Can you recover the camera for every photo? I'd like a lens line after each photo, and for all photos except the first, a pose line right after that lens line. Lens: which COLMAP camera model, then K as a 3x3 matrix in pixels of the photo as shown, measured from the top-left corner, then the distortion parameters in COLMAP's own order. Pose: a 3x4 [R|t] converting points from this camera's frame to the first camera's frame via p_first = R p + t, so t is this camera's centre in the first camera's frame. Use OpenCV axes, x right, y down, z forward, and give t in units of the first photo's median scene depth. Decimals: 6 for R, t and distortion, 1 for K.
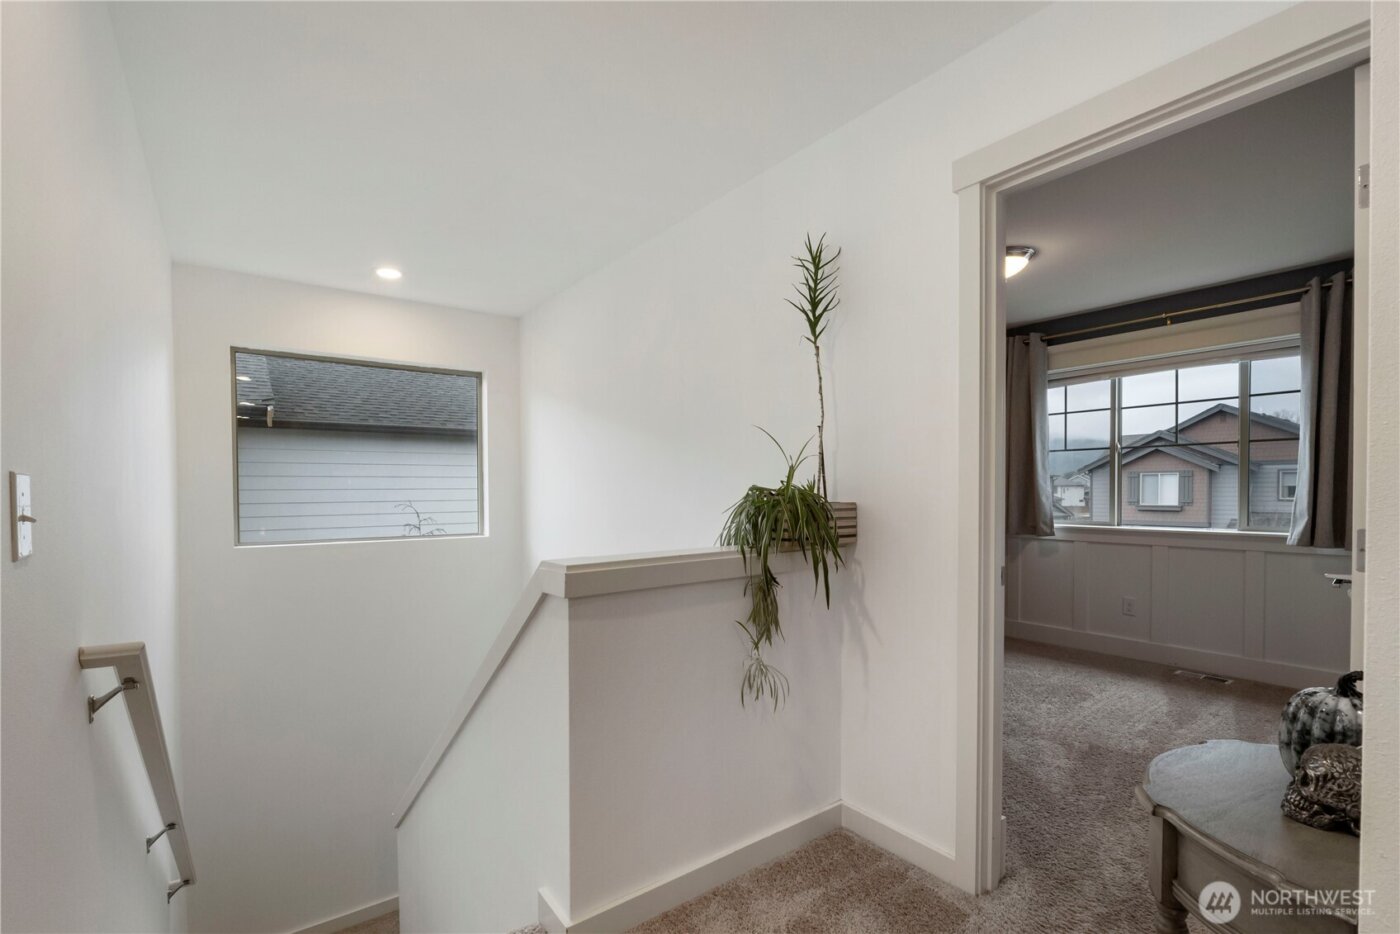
lens RADIAL K [[613.3, 0, 702.1], [0, 613.3, 506.0], [0, 0, 1]] dist [-0.002188, -0.000454]
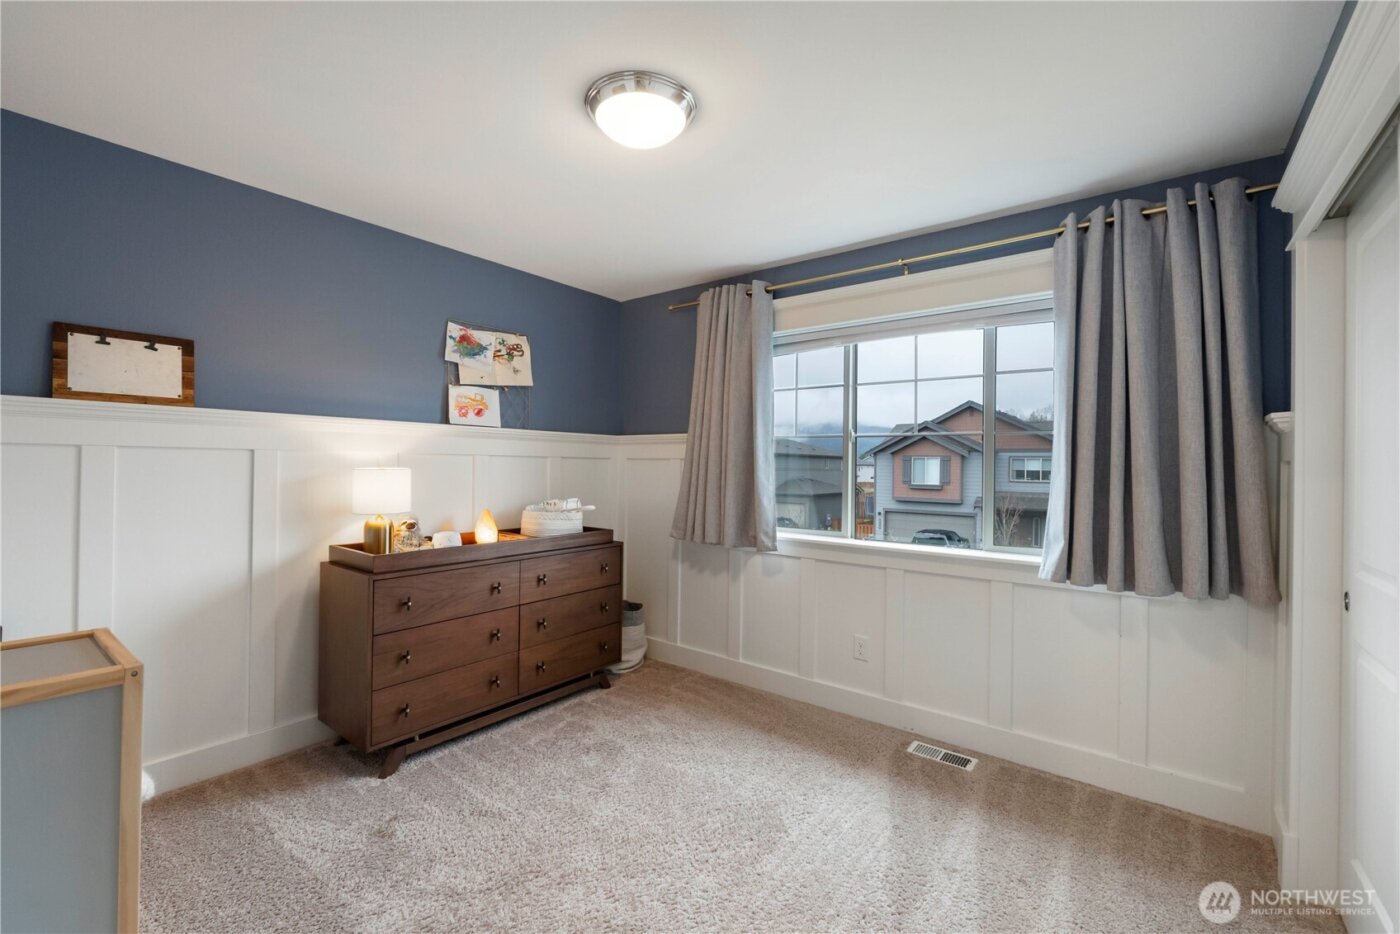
lens RADIAL K [[592.6, 0, 701.6], [0, 592.6, 470.9], [0, 0, 1]] dist [-0.002126, -0.000028]
pose [[0.961680, 0.014809, 0.273773, 0.310319], [-0.010358, 0.999790, -0.017699, -0.038185], [-0.273977, 0.014185, 0.961631, 0.355539]]
